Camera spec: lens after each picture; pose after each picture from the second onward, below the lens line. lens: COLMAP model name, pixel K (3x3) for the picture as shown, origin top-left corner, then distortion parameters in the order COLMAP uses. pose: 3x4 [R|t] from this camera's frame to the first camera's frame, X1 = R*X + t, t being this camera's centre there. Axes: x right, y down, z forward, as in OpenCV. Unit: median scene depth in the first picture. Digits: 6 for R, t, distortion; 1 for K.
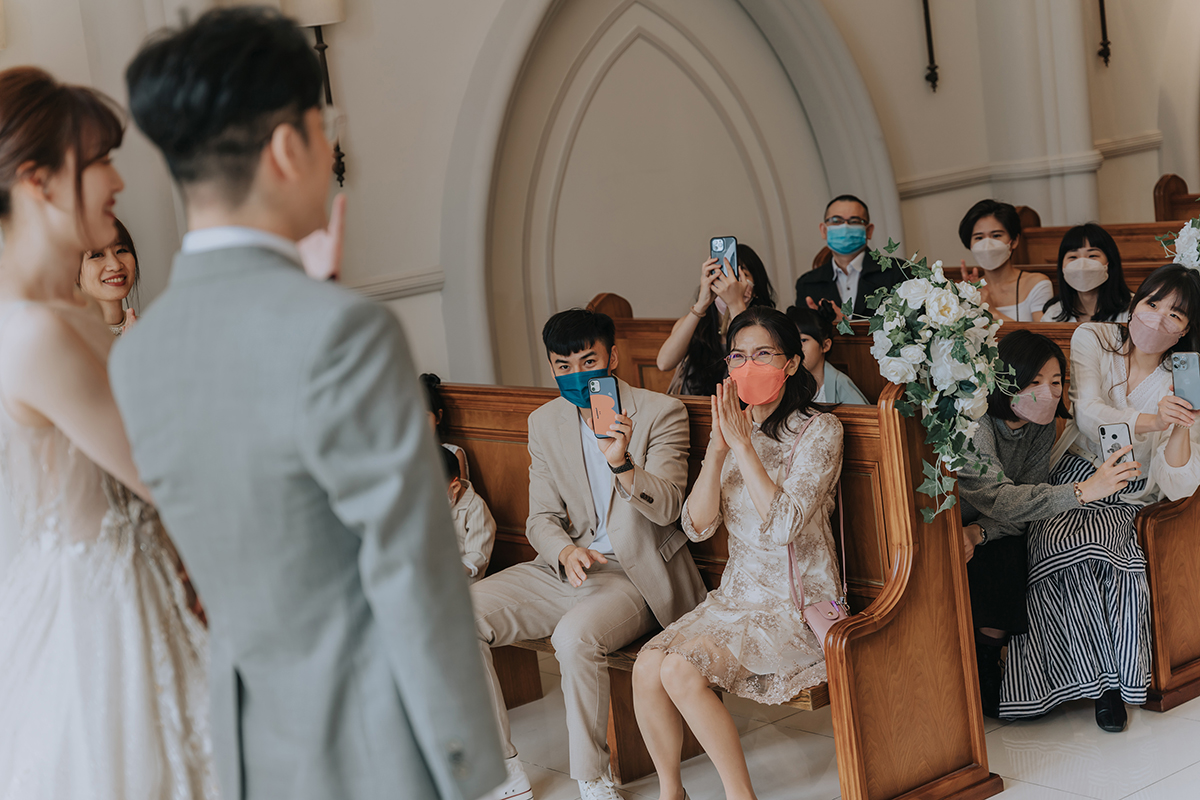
lens RADIAL K [[2136.1, 0, 600.0], [0, 2136.1, 400.8], [0, 0, 1]] dist [0.015134, 0.000000]
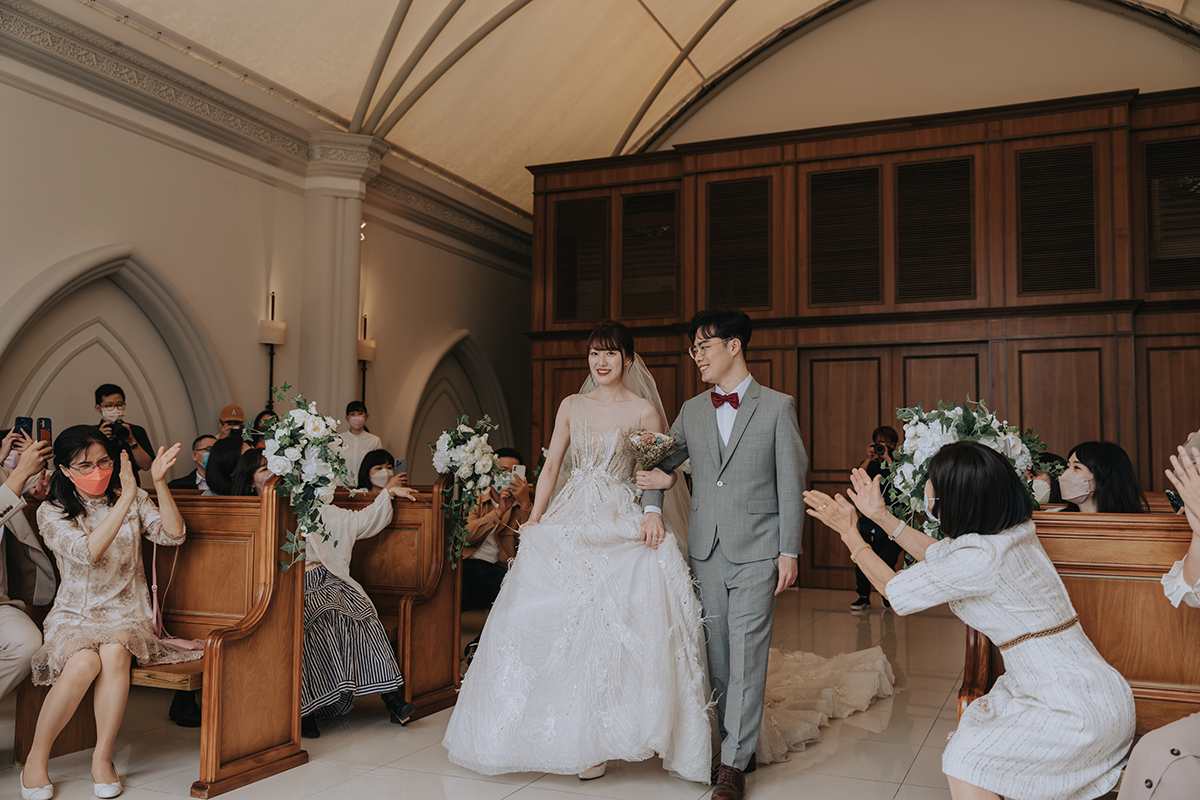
lens RADIAL K [[1076.9, 0, 606.3], [0, 1076.9, 401.2], [0, 0, 1]] dist [0.006344, 0.008297]
pose [[0.874316, 0.167128, 0.455676, -0.017473], [-0.047747, 0.963908, -0.261919, 0.133686], [-0.483004, 0.207243, 0.850740, 0.211917]]
